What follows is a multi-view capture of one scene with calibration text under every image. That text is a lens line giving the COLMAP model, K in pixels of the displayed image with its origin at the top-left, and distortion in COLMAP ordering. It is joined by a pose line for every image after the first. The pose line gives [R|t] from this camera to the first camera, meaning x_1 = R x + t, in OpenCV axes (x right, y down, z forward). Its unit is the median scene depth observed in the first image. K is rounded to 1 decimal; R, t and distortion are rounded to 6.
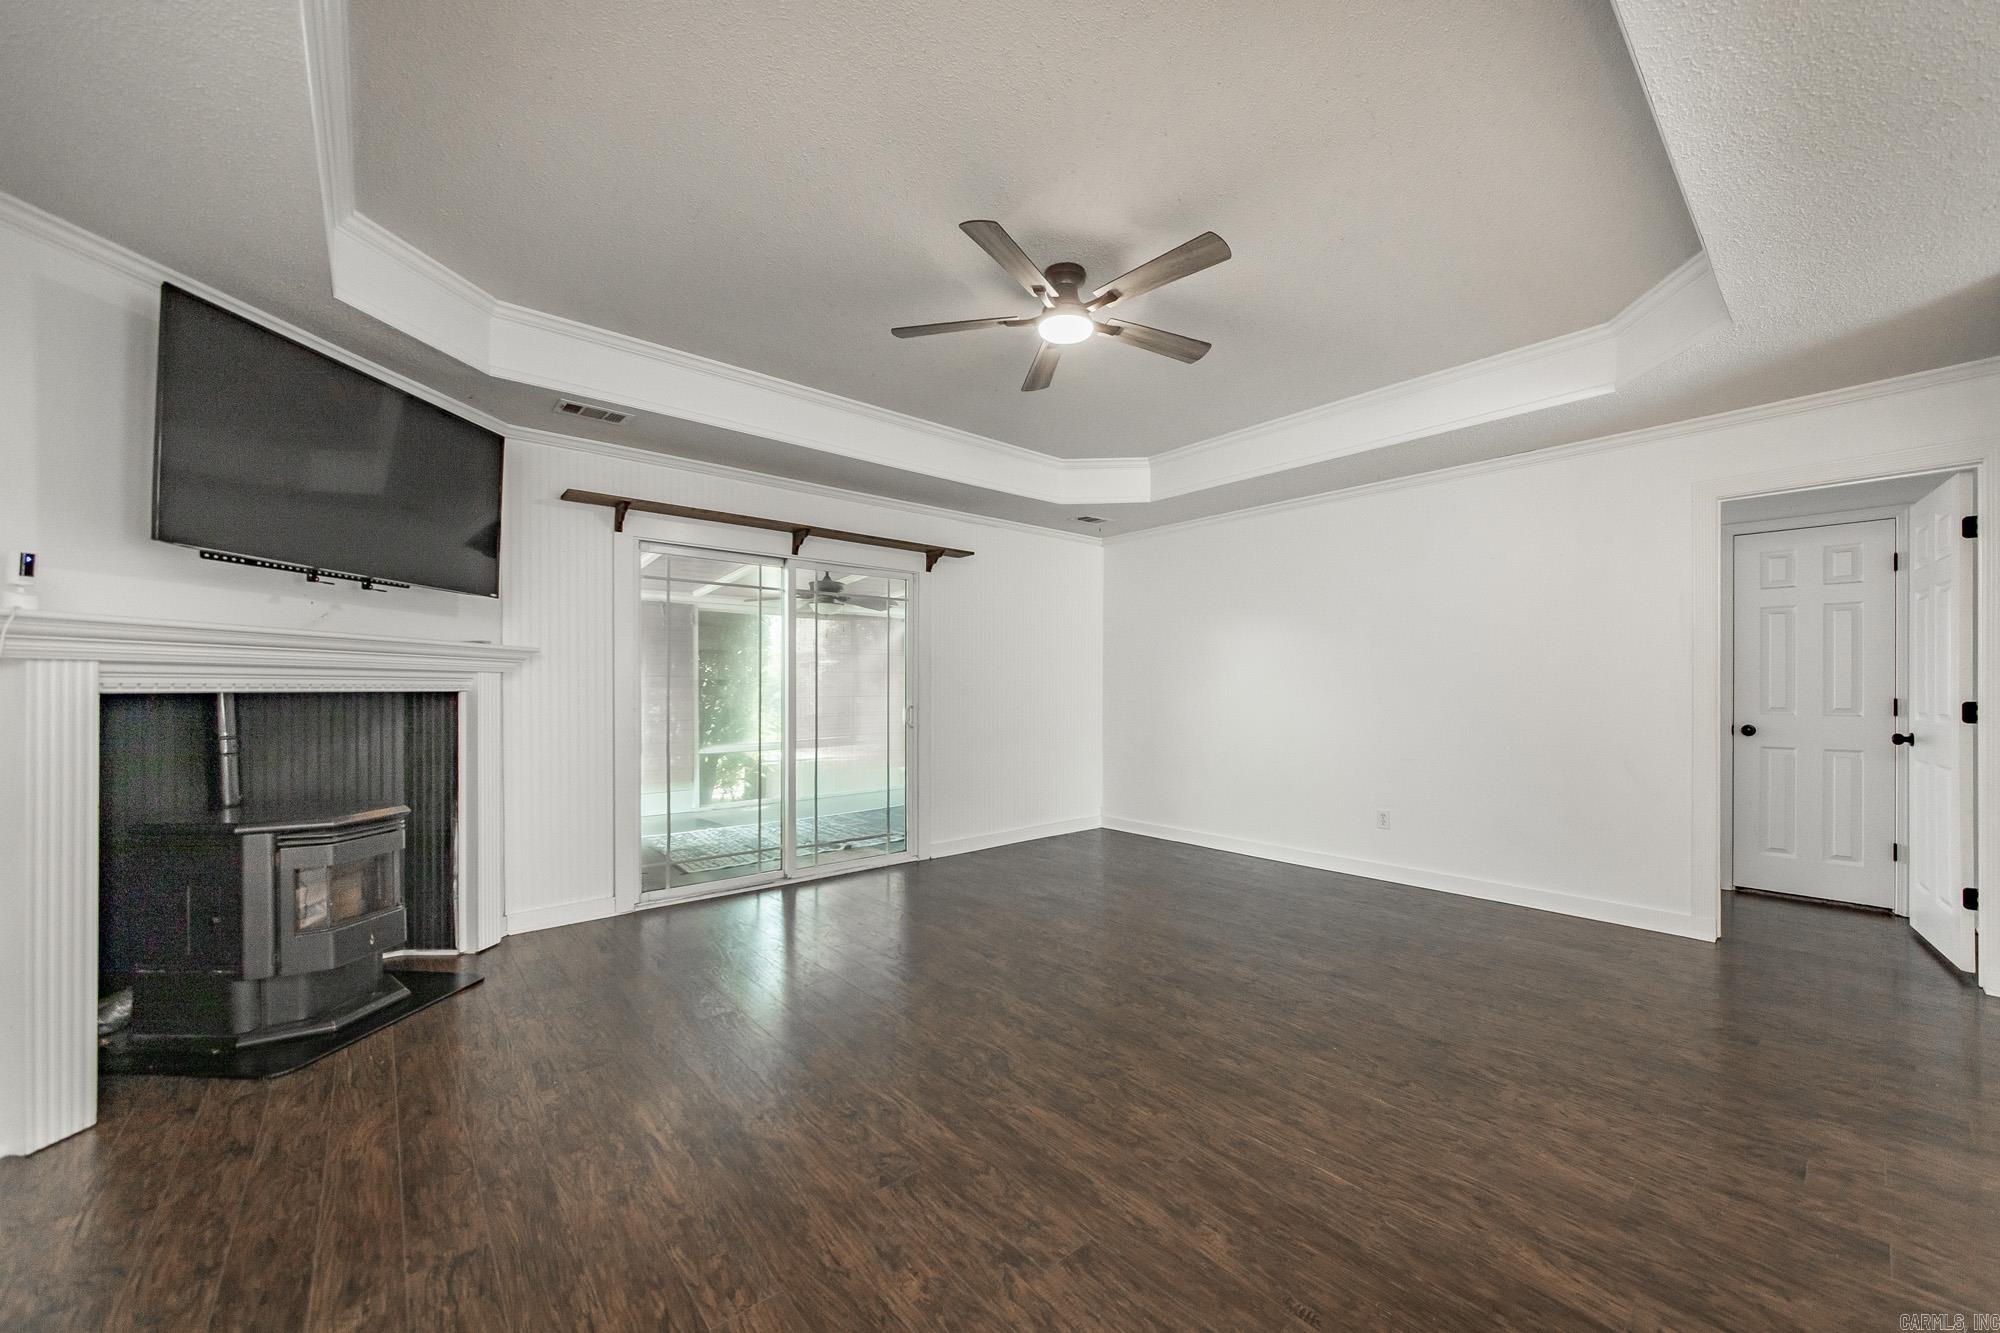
lens RADIAL K [[724.1, 0, 1029.8], [0, 724.1, 676.8], [0, 0, 1]] dist [-0.004798, 0.001354]
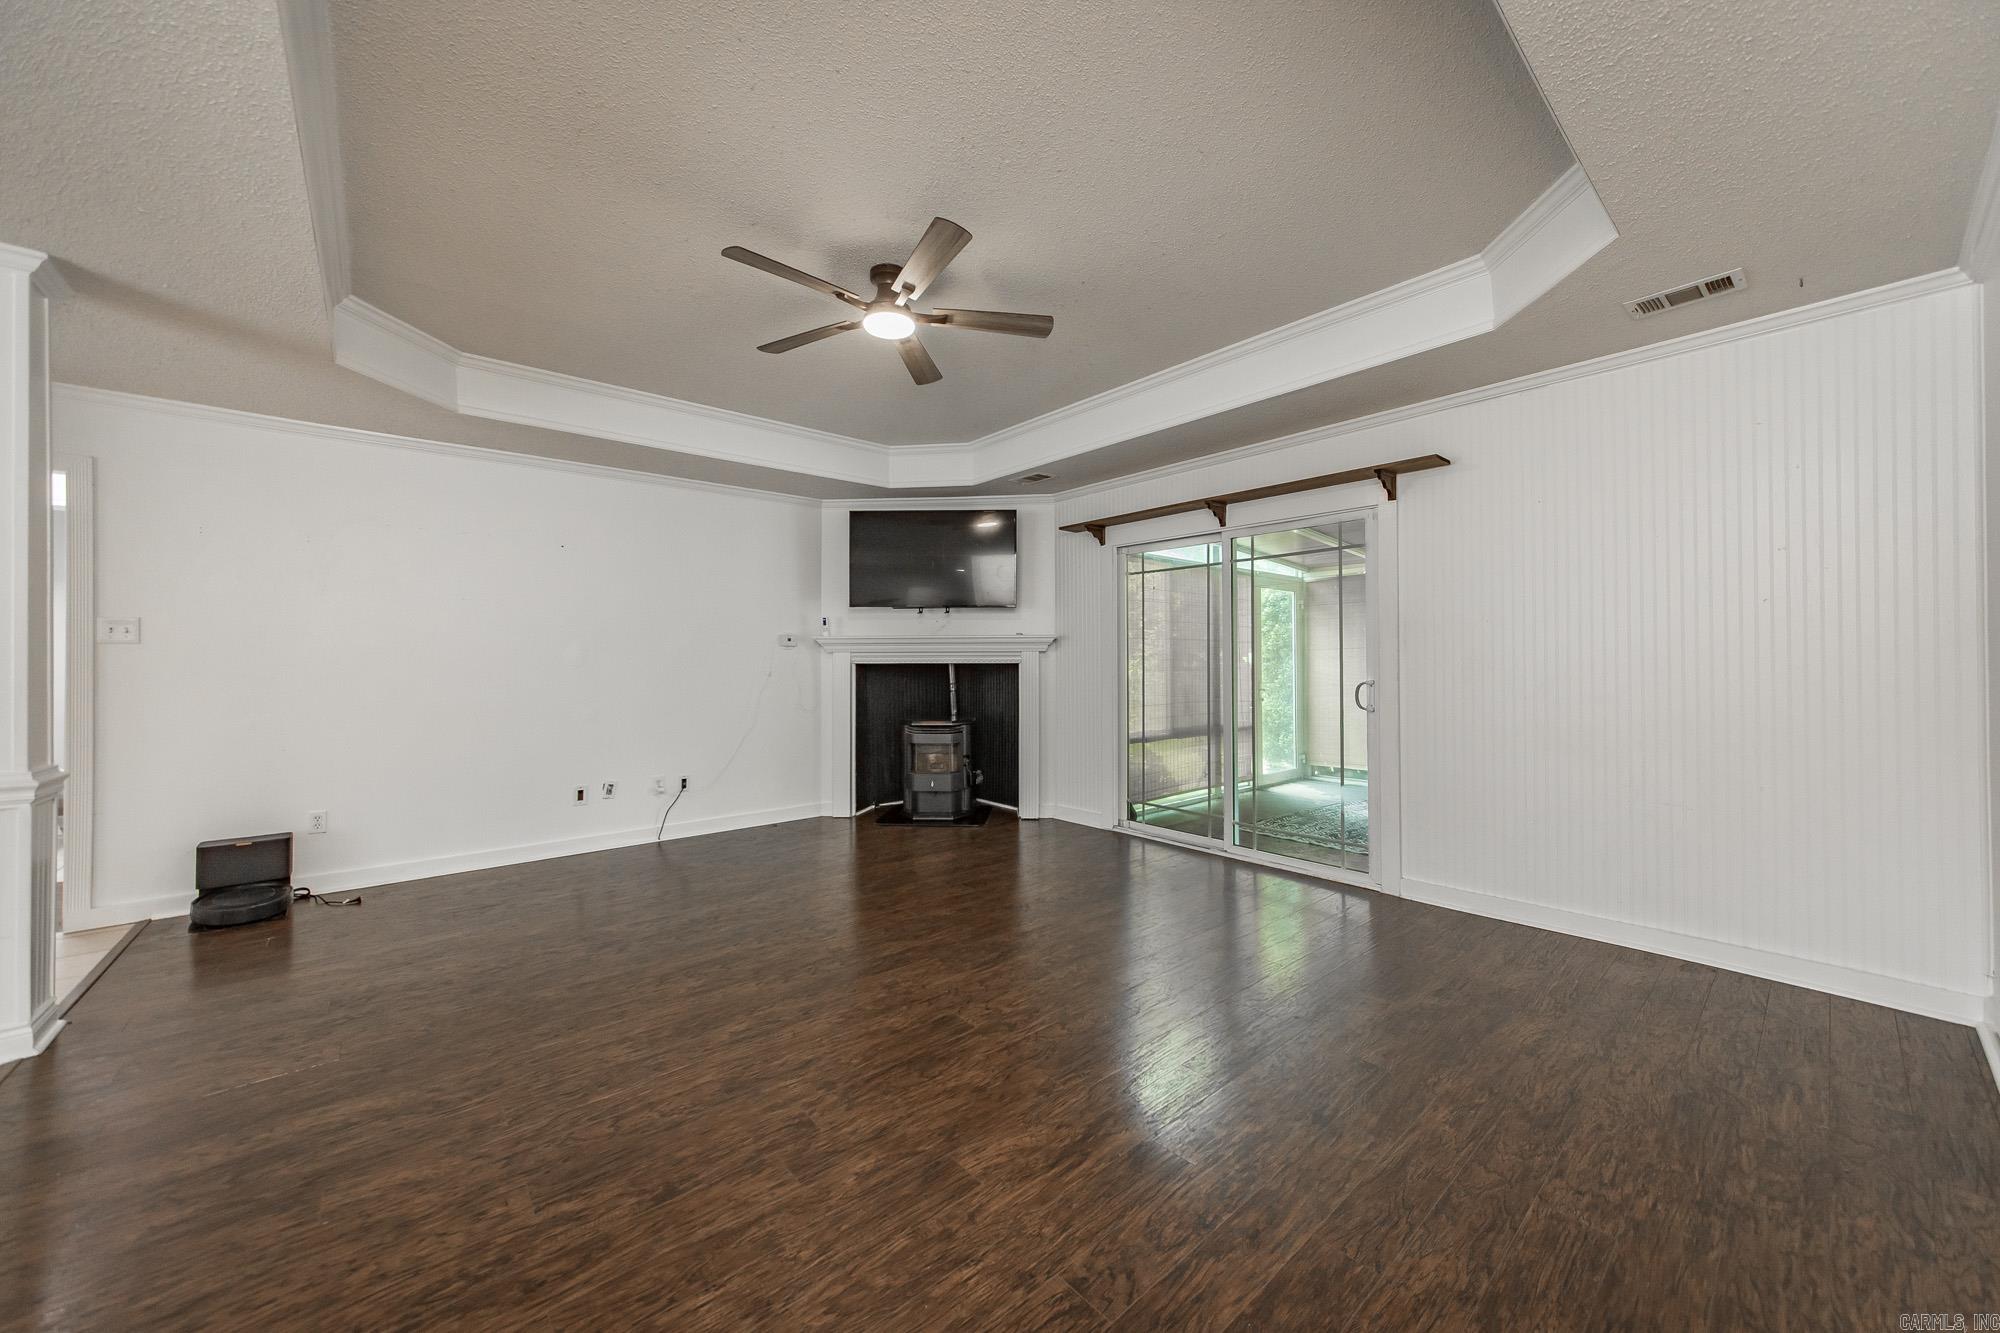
lens RADIAL K [[724.1, 0, 1031.5], [0, 724.1, 672.0], [0, 0, 1]] dist [-0.004798, 0.001354]
pose [[0.020847, 0.015621, -0.999661, 1.113495], [0.017317, 0.999722, 0.015983, 0.015000], [0.999633, -0.017644, 0.020571, 1.199107]]
